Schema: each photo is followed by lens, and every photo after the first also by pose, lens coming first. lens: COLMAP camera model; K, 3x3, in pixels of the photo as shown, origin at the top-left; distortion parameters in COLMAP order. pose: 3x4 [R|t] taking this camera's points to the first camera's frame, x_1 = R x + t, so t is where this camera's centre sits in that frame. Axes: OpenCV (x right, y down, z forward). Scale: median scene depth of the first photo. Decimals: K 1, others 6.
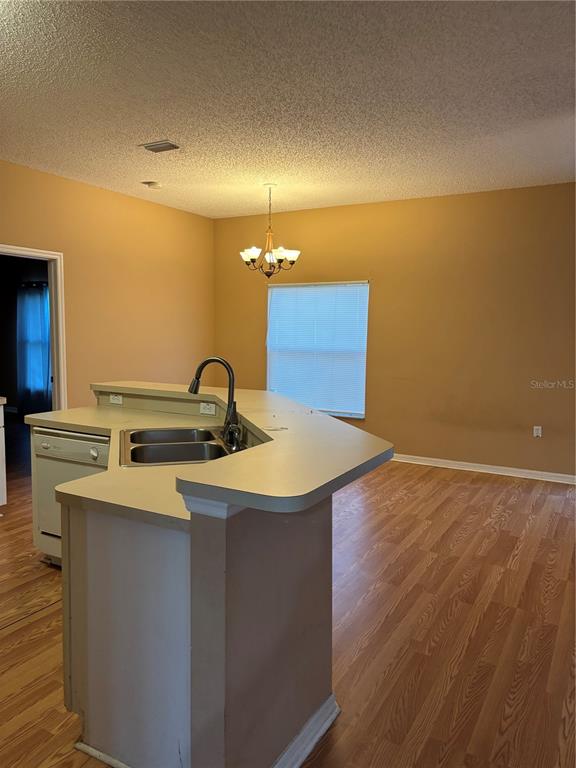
lens RADIAL K [[576.5, 0, 282.2], [0, 576.5, 392.9], [0, 0, 1]] dist [0.036221, -0.023701]
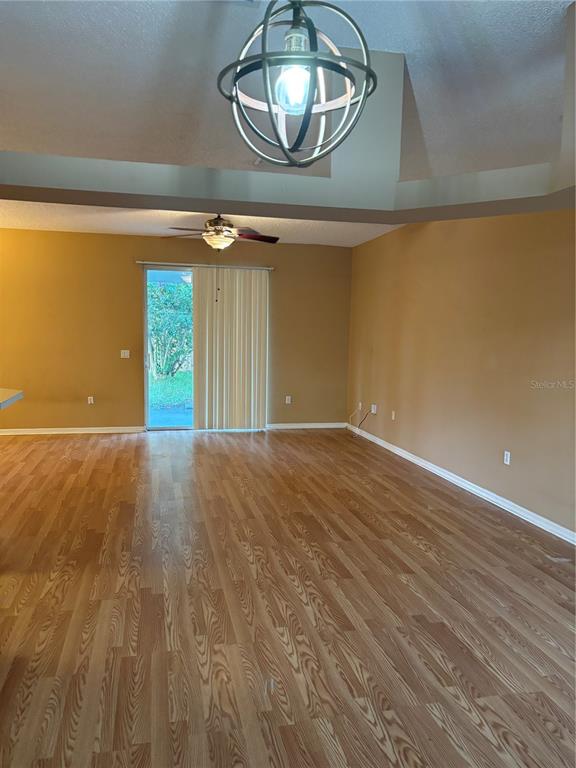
lens RADIAL K [[576.5, 0, 277.4], [0, 576.5, 399.1], [0, 0, 1]] dist [0.036221, -0.023701]
pose [[0.743713, -0.079870, 0.663711, -0.204689], [0.069714, 0.996690, 0.041823, 0.040604], [-0.664855, 0.015166, 0.746819, -0.467066]]
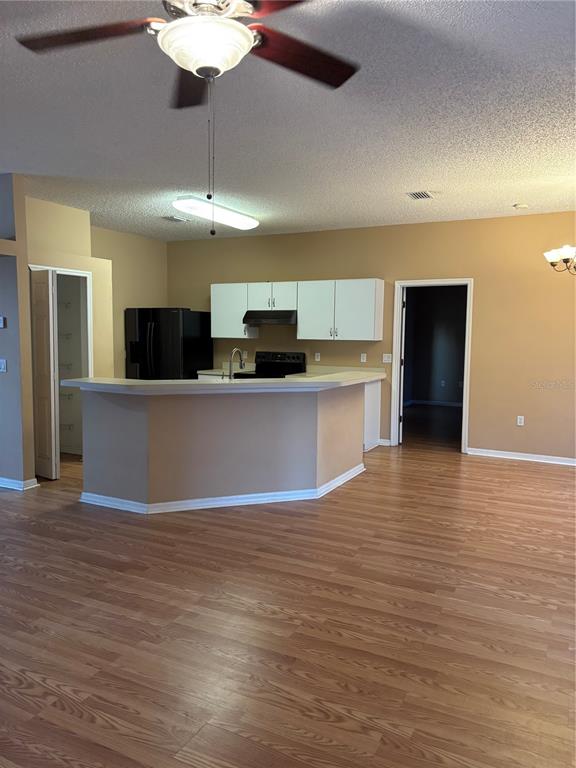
lens RADIAL K [[576.5, 0, 282.0], [0, 576.5, 387.9], [0, 0, 1]] dist [0.036221, -0.023701]
pose [[0.039257, 0.083180, -0.995761, 0.985785], [-0.120123, 0.989695, 0.077937, -0.057217], [0.991983, 0.116554, 0.048845, 0.607583]]
